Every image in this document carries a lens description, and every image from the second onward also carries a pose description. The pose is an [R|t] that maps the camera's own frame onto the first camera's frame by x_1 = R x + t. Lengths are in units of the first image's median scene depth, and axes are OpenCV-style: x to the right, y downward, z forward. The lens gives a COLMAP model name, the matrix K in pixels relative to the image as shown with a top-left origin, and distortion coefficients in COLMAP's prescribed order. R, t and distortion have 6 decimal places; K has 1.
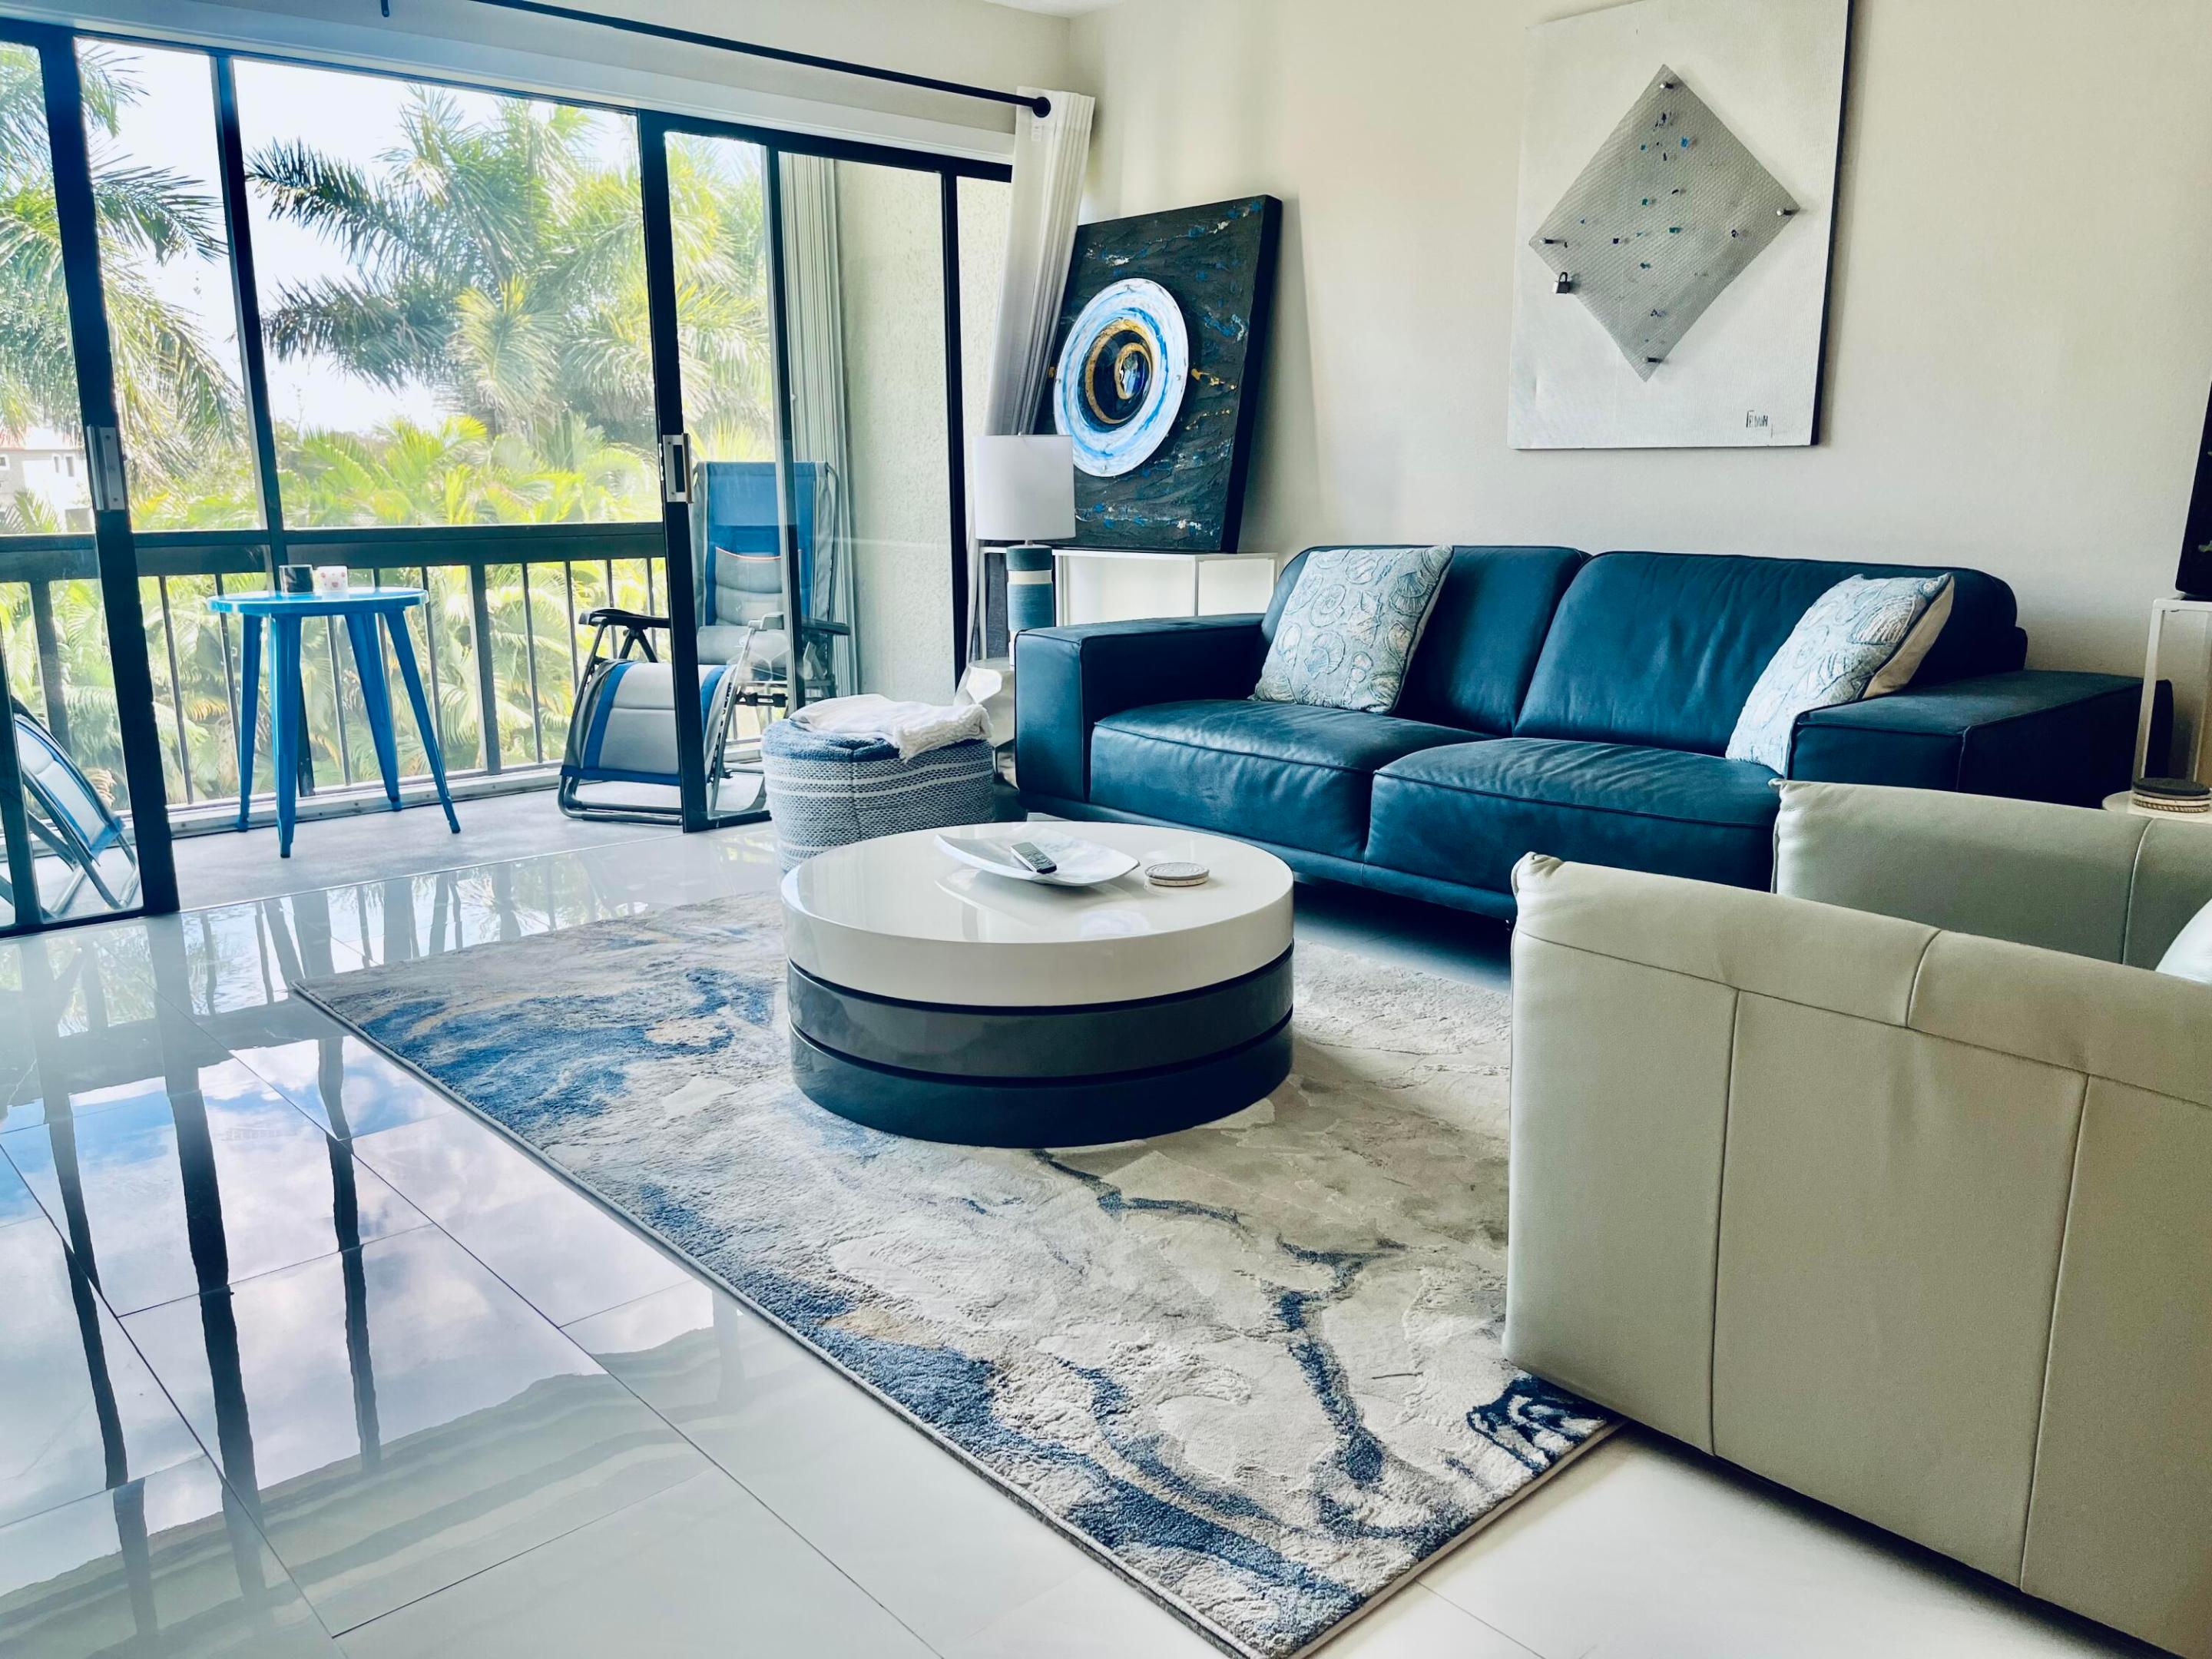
lens RADIAL K [[1686.2, 0, 1106.0], [0, 1686.2, 829.5], [0, 0, 1]] dist [0.076077, -0.117701]
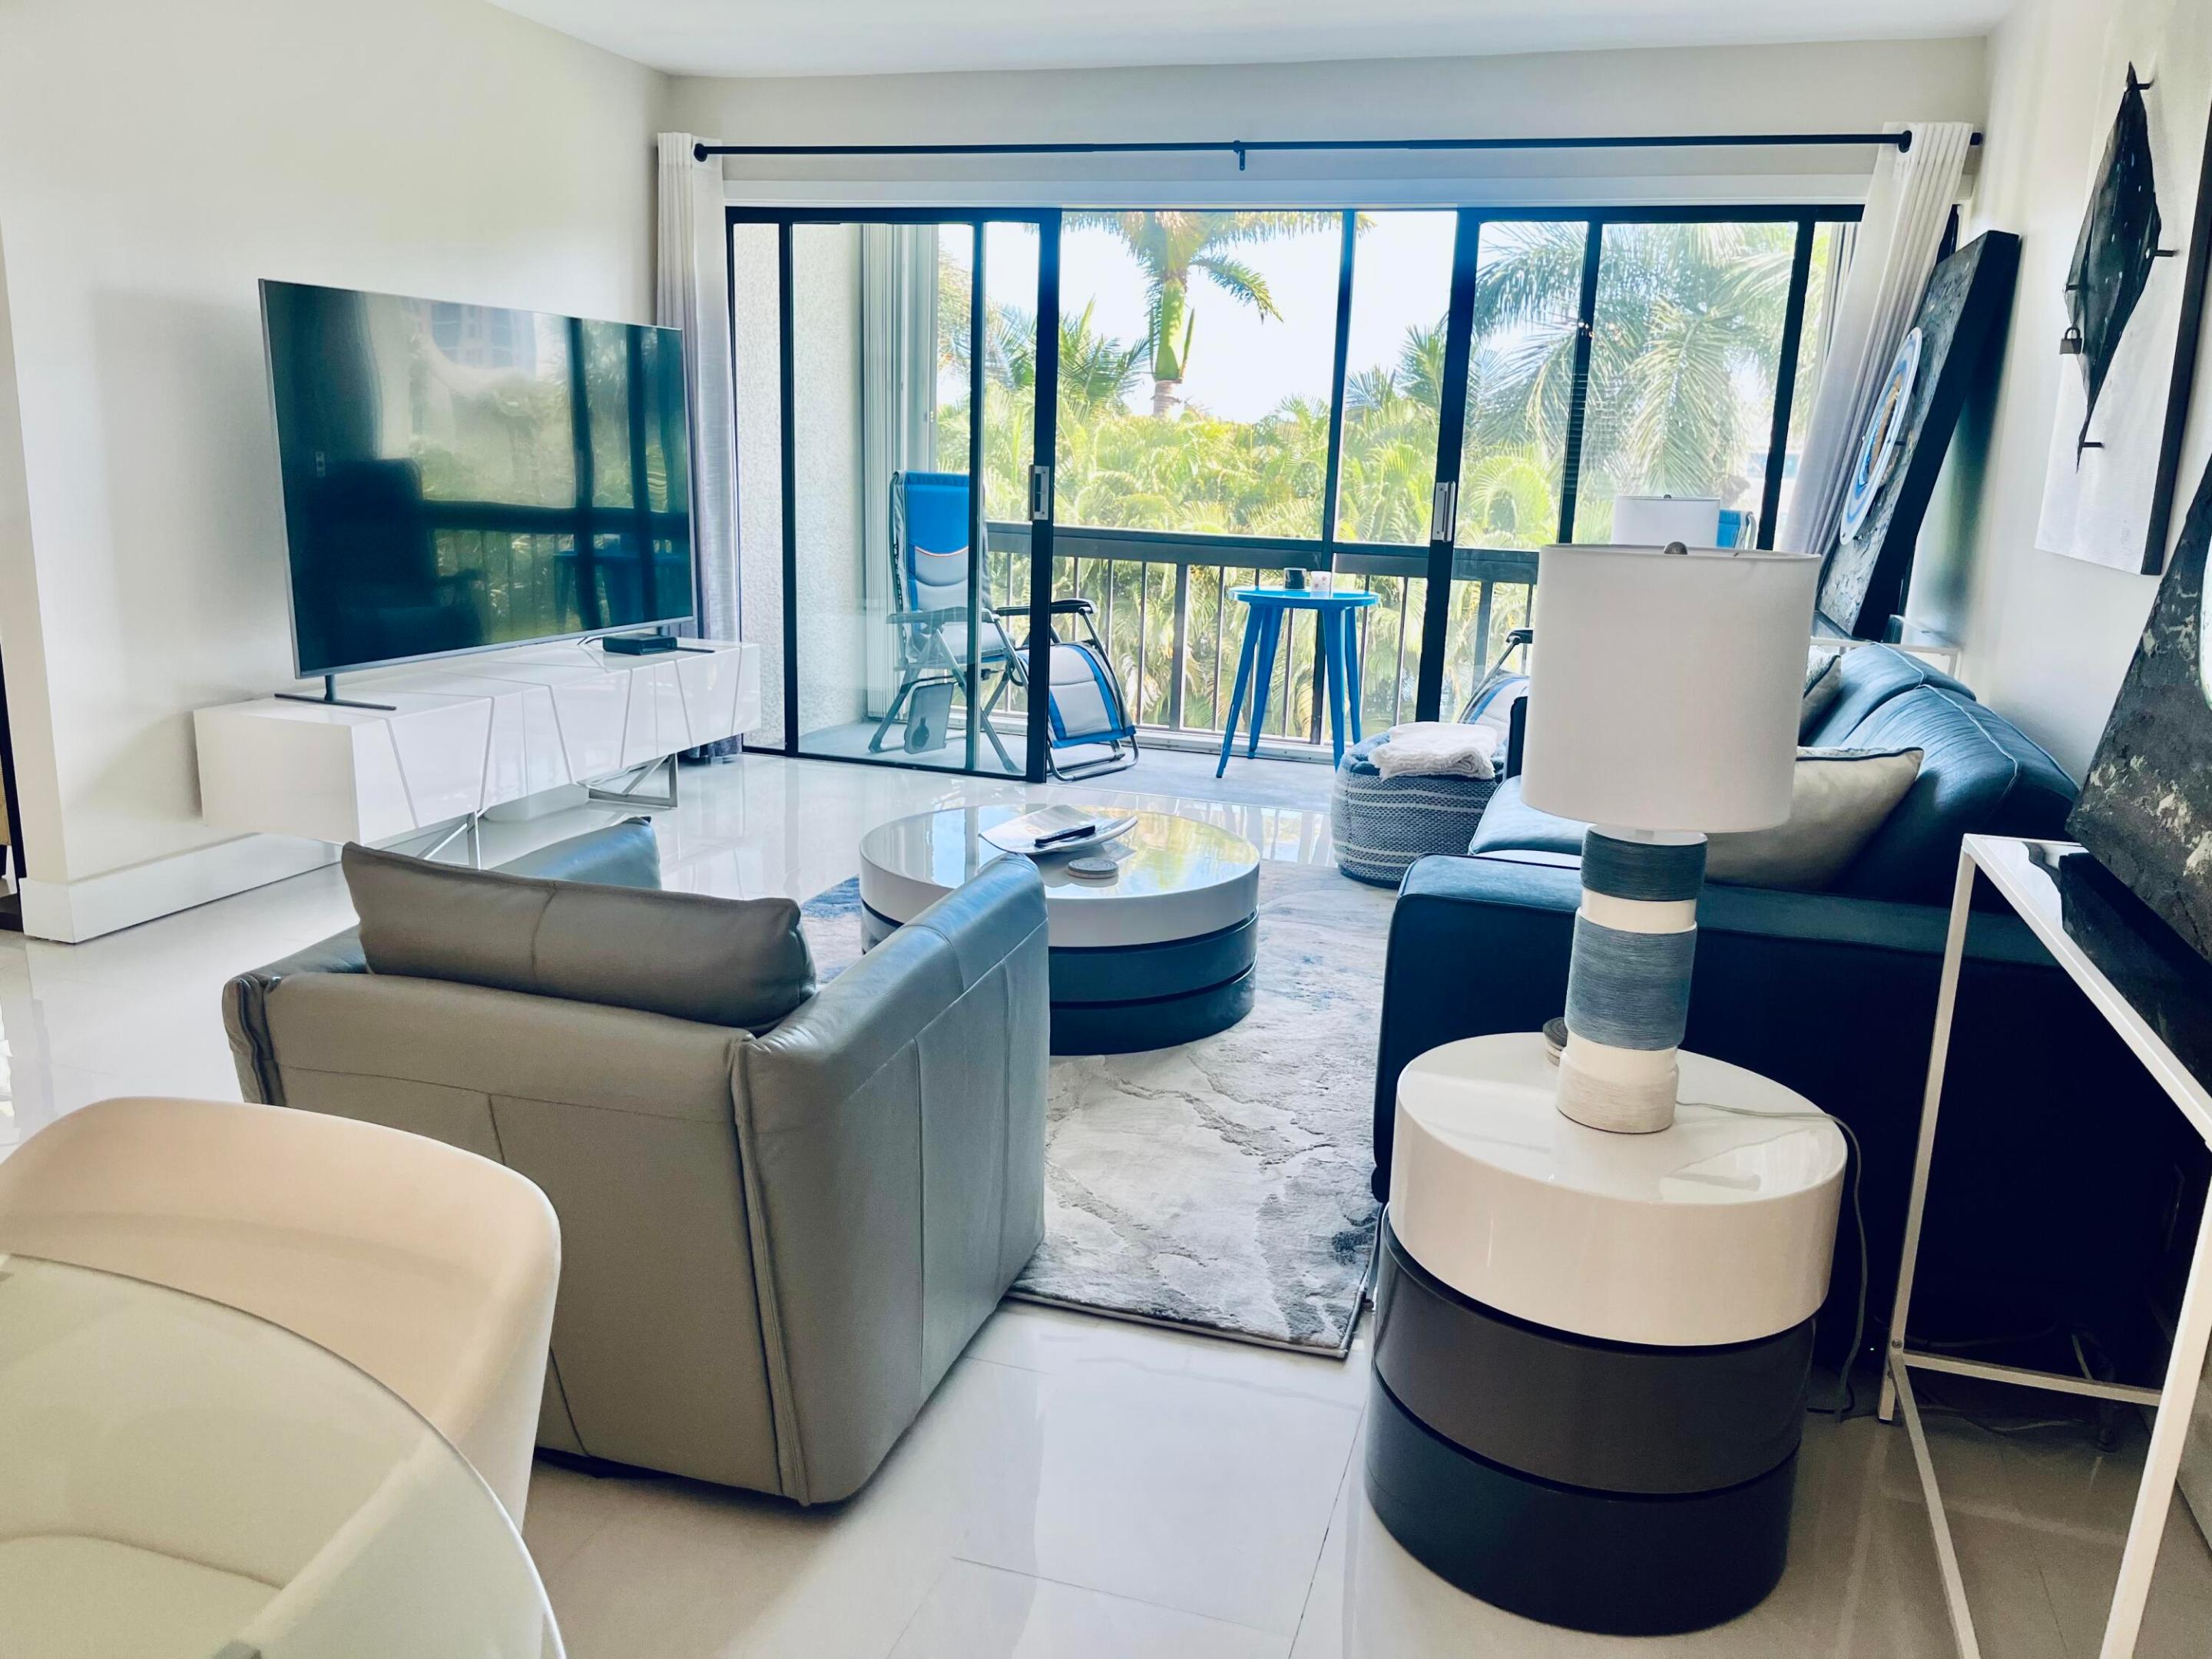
lens RADIAL K [[1686.2, 0, 1106.0], [0, 1686.2, 829.5], [0, 0, 1]] dist [0.076077, -0.117701]
pose [[0.495841, 0.215099, -0.841353, 0.640356], [-0.216332, 0.968891, 0.120212, -0.089080], [0.841036, 0.122405, 0.526949, 0.215529]]
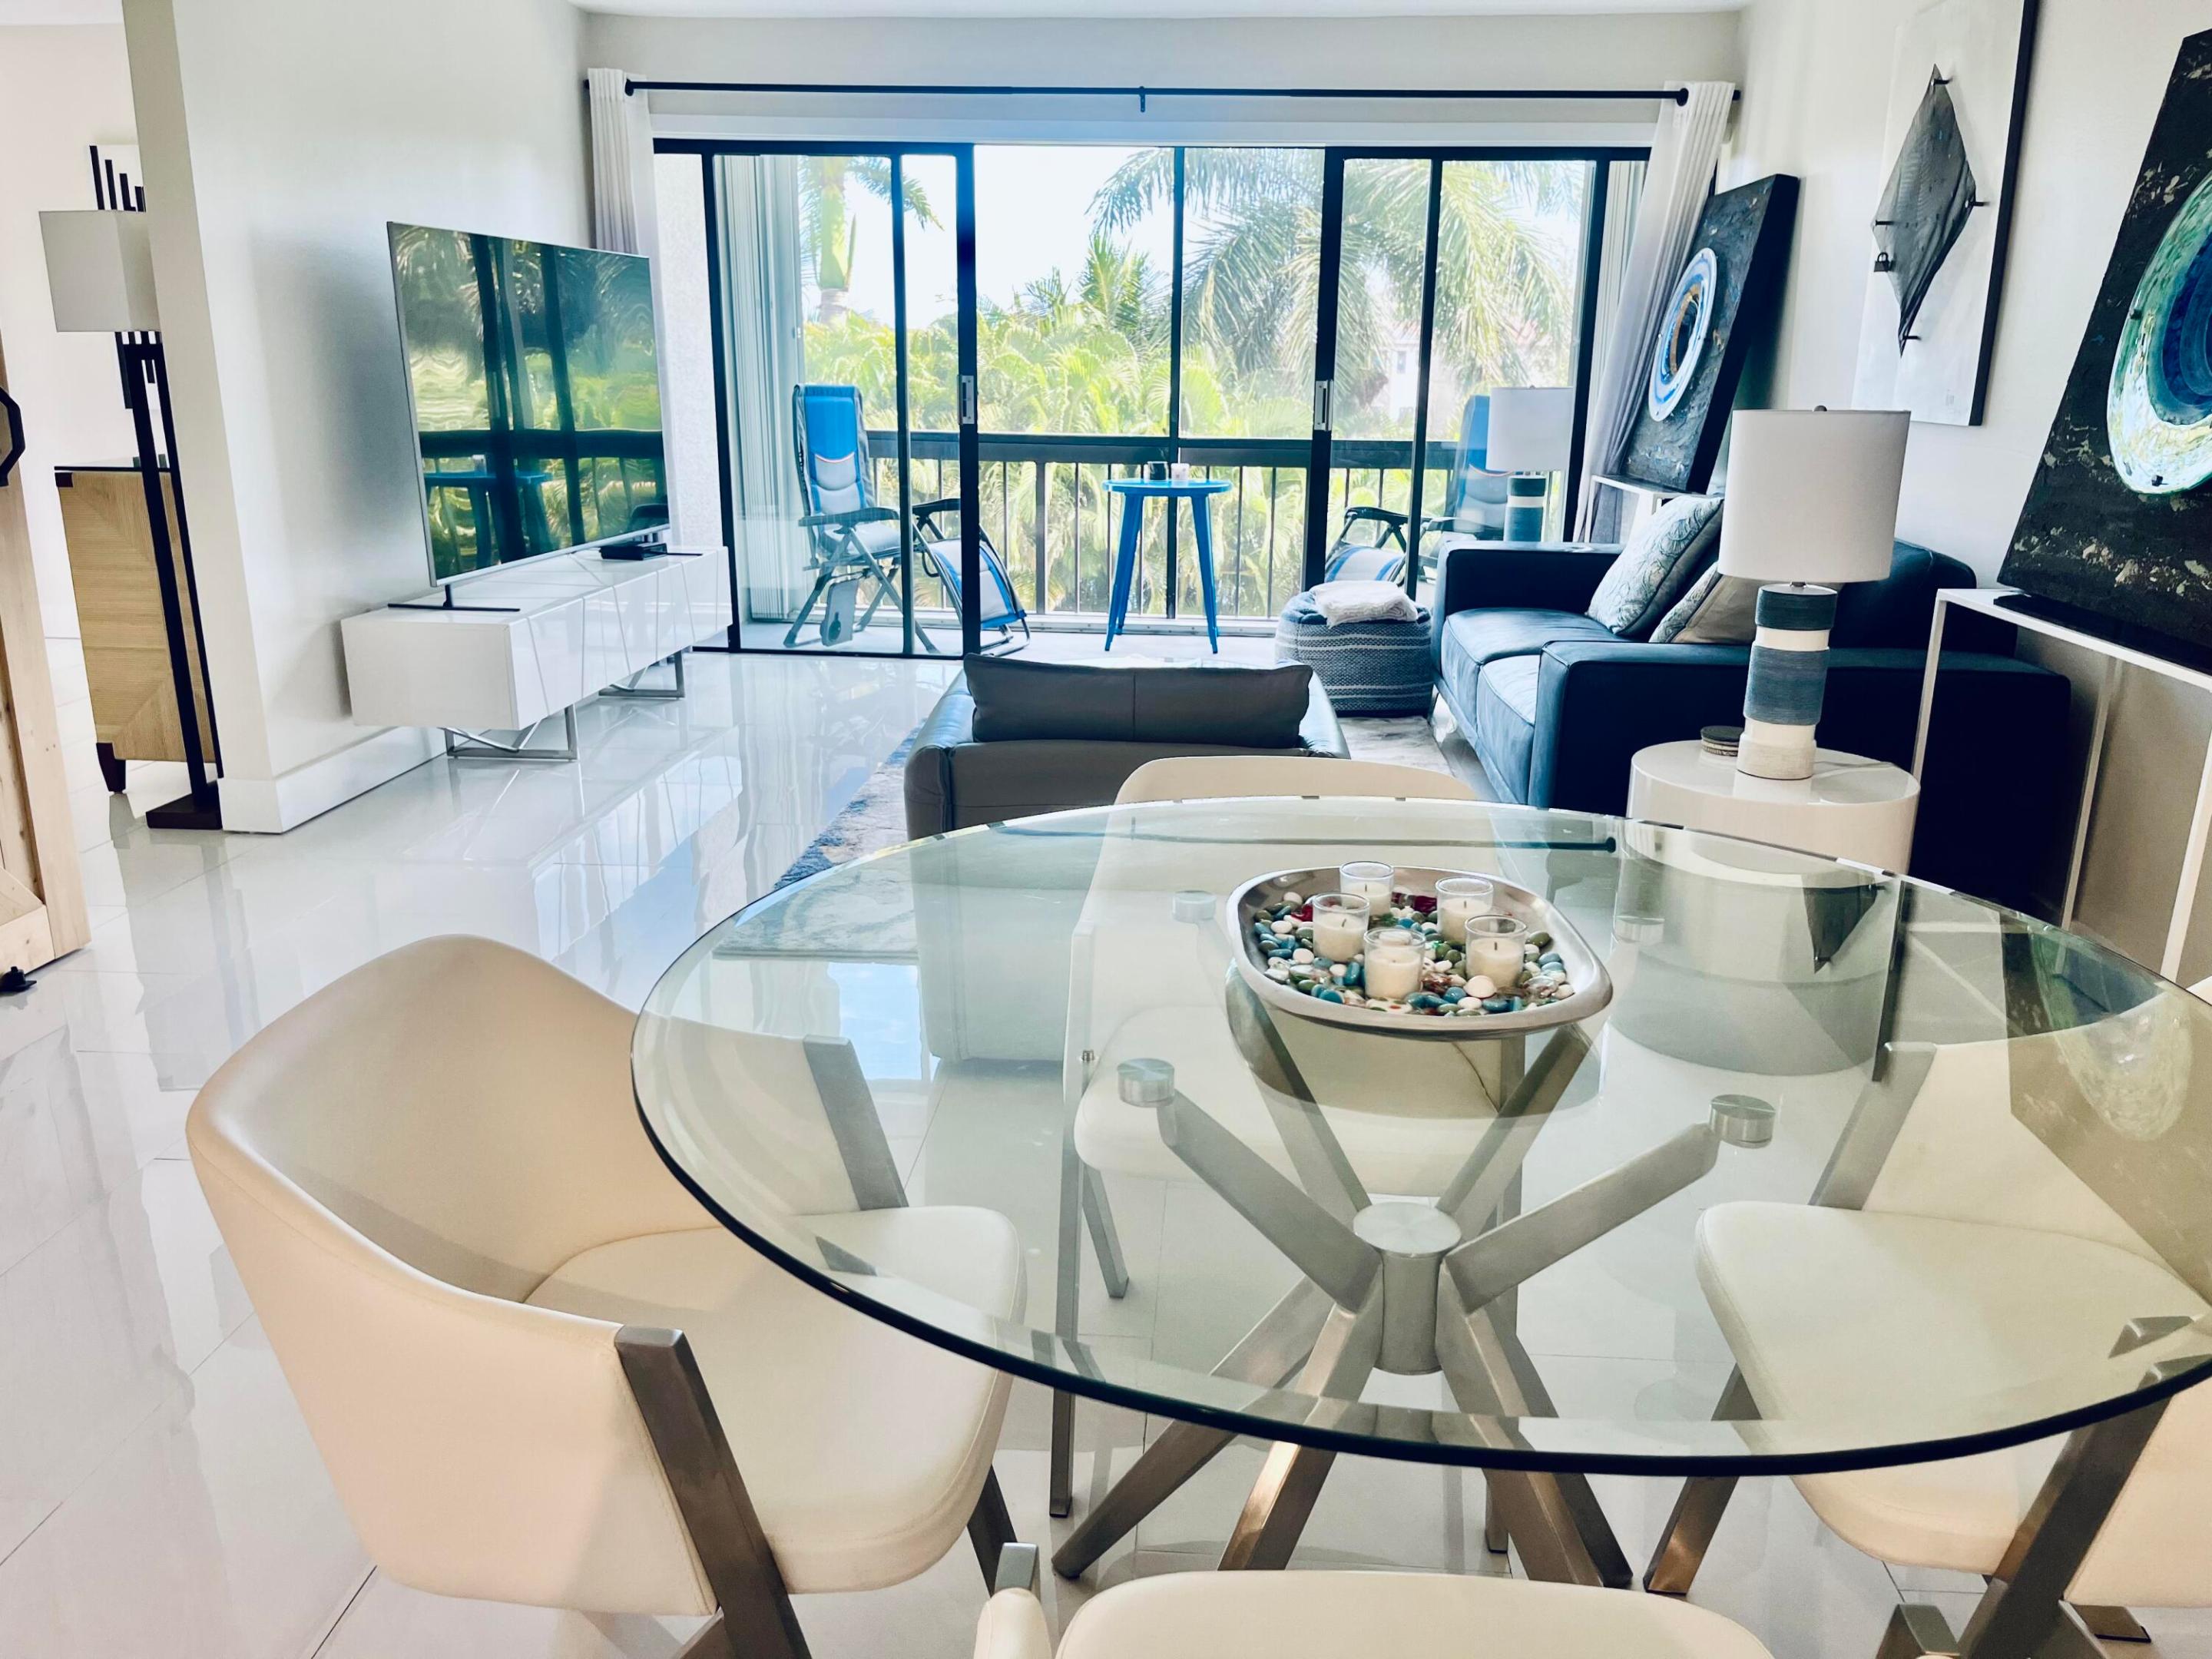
lens RADIAL K [[1693.9, 0, 1116.5], [0, 1693.9, 841.9], [0, 0, 1]] dist [0.071720, -0.112396]
pose [[0.685630, 0.210870, -0.696739, 0.659452], [-0.165545, 0.977213, 0.132851, -0.020957], [0.708877, 0.024256, 0.704915, -0.088919]]
